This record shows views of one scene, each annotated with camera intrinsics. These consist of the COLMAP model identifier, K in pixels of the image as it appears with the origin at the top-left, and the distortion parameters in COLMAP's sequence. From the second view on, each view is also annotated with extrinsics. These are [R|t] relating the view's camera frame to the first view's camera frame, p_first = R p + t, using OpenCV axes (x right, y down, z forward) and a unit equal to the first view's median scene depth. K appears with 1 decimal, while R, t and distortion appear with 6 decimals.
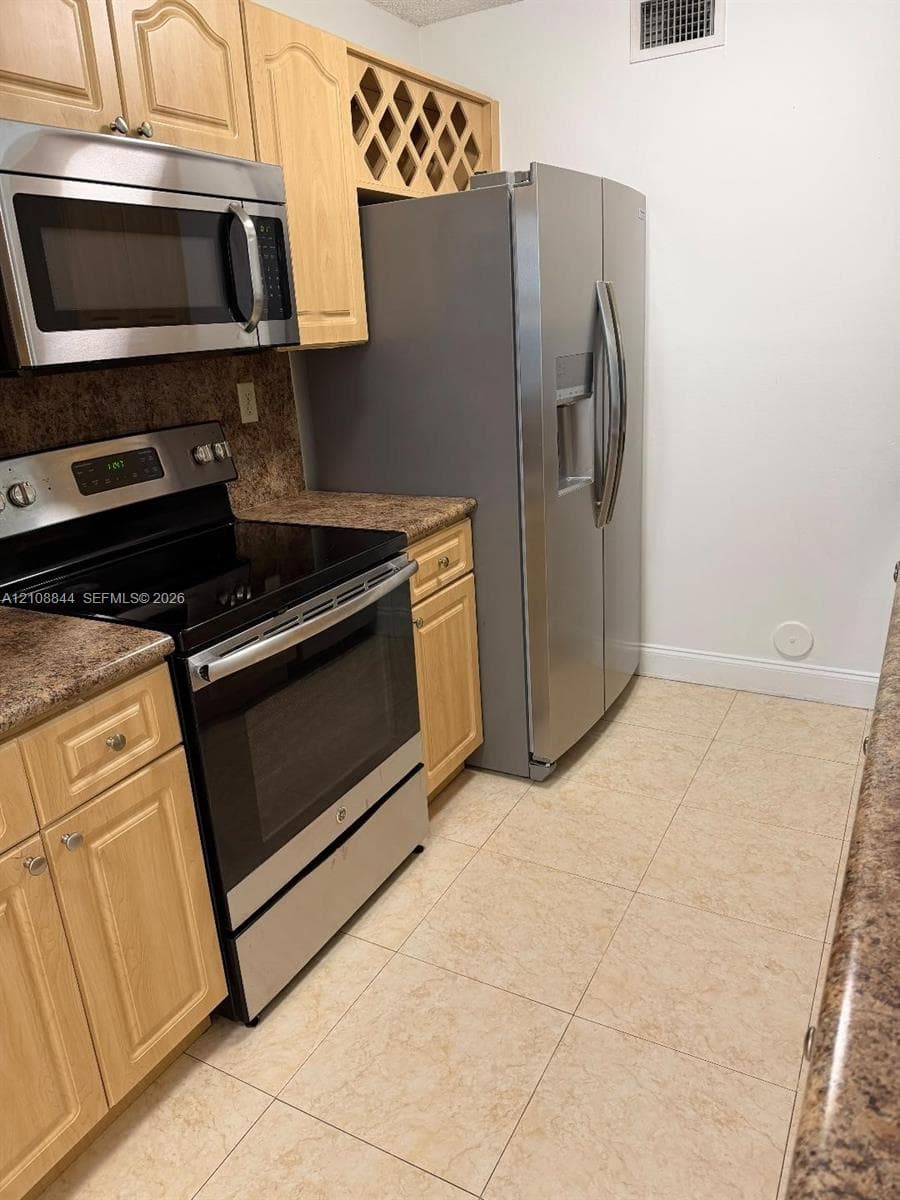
lens RADIAL K [[851.2, 0, 448.6], [0, 851.2, 590.3], [0, 0, 1]] dist [0.069169, -0.102630]
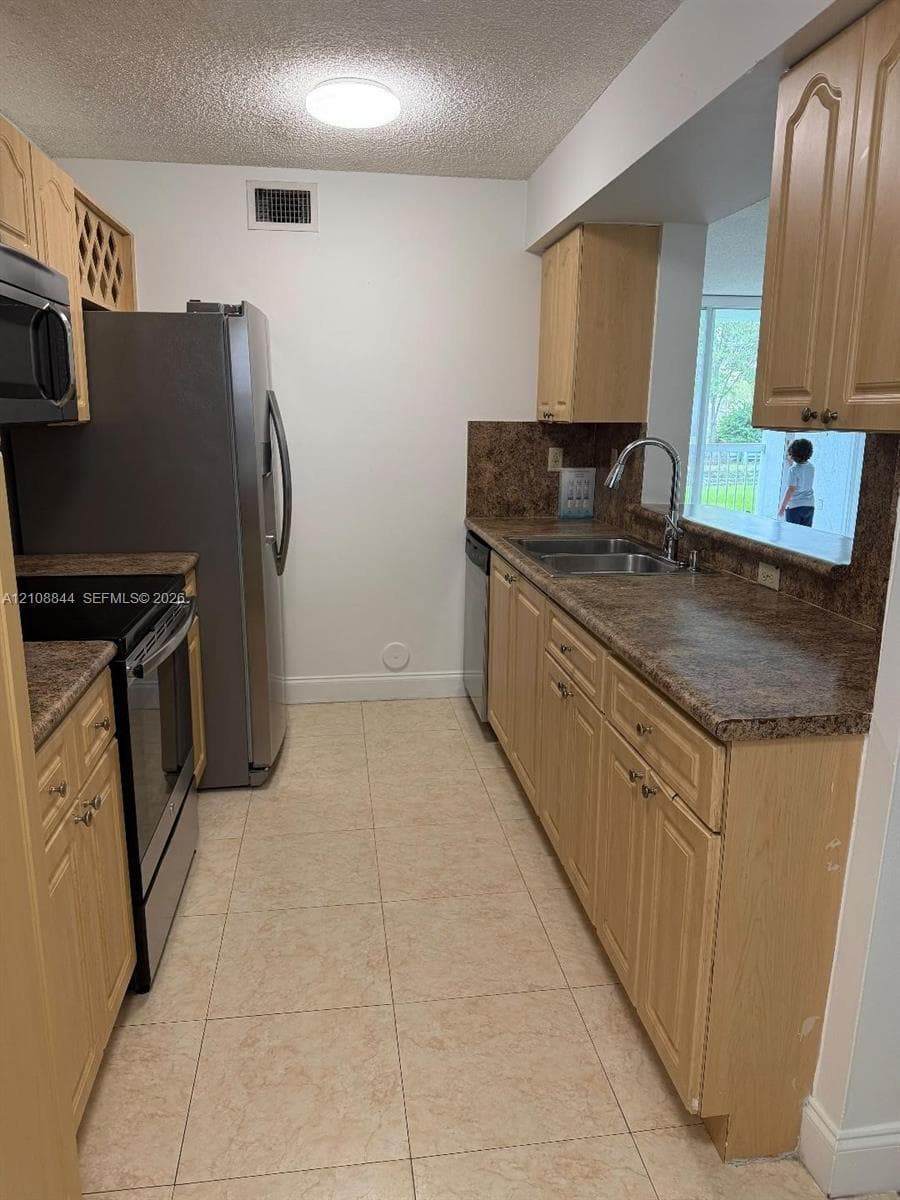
lens RADIAL K [[861.0, 0, 450.0], [0, 861.0, 600.0], [0, 0, 1]] dist [0.065951, -0.001222]
pose [[0.793917, -0.072516, 0.603686, -0.448034], [0.141432, 0.987654, -0.067360, 0.094467], [-0.591348, 0.138859, 0.794371, -0.191715]]
